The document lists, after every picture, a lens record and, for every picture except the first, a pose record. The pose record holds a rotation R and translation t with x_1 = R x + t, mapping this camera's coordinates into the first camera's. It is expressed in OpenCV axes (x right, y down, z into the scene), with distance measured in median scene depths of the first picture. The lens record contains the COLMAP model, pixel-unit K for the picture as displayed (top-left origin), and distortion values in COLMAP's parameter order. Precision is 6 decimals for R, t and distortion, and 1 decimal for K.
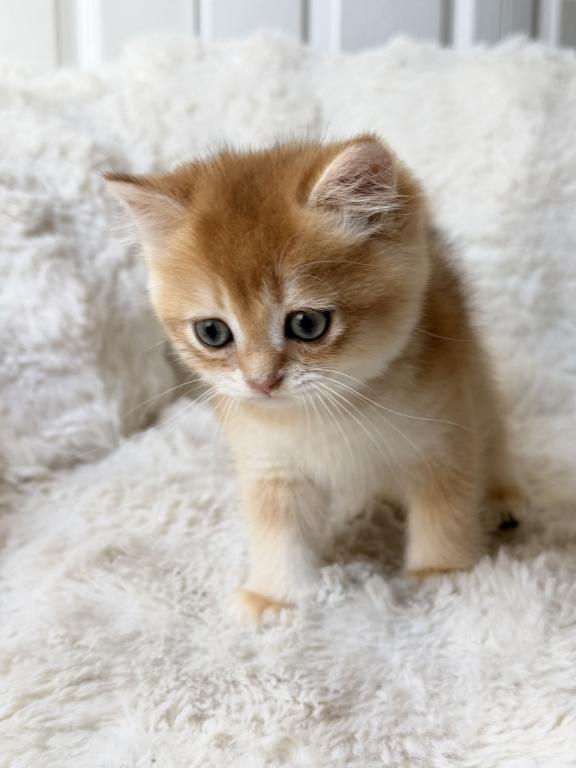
lens RADIAL K [[902.4, 0, 288.0], [0, 902.4, 384.0], [0, 0, 1]] dist [0.179183, -0.450584]
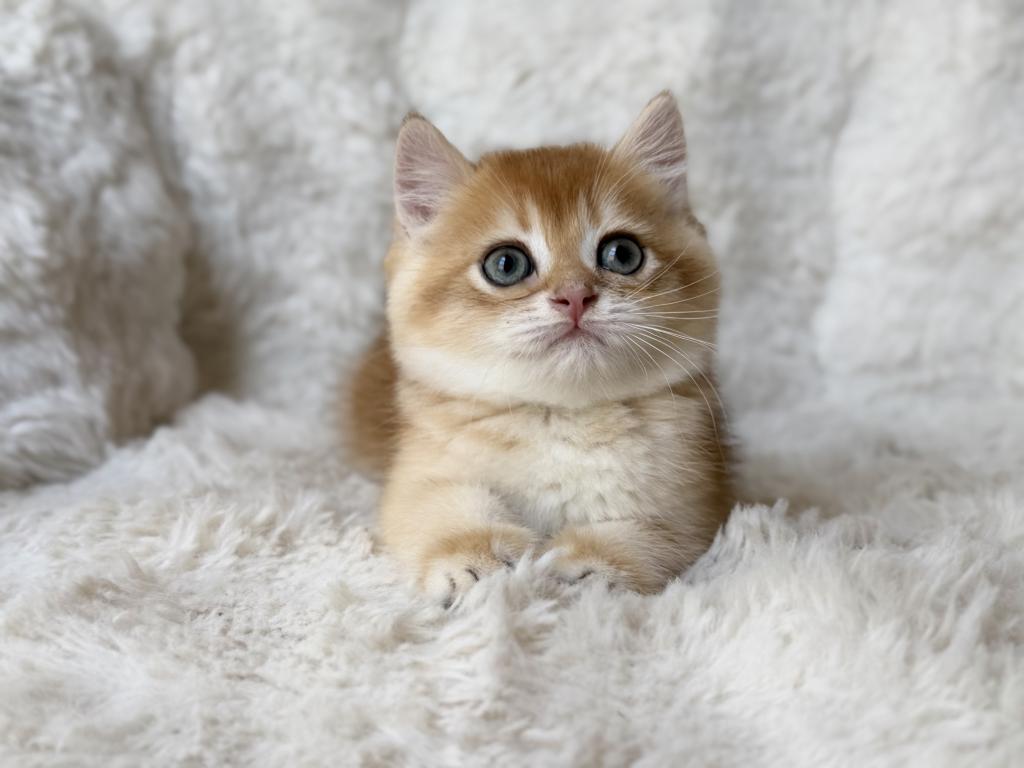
lens RADIAL K [[1213.3, 0, 512.0], [0, 1213.3, 384.0], [0, 0, 1]] dist [0.179648, -0.484669]
pose [[0.990510, -0.031522, 0.133780, -0.026683], [0.040109, 0.997271, -0.061982, 0.080885], [-0.131461, 0.066760, 0.989071, 0.149595]]
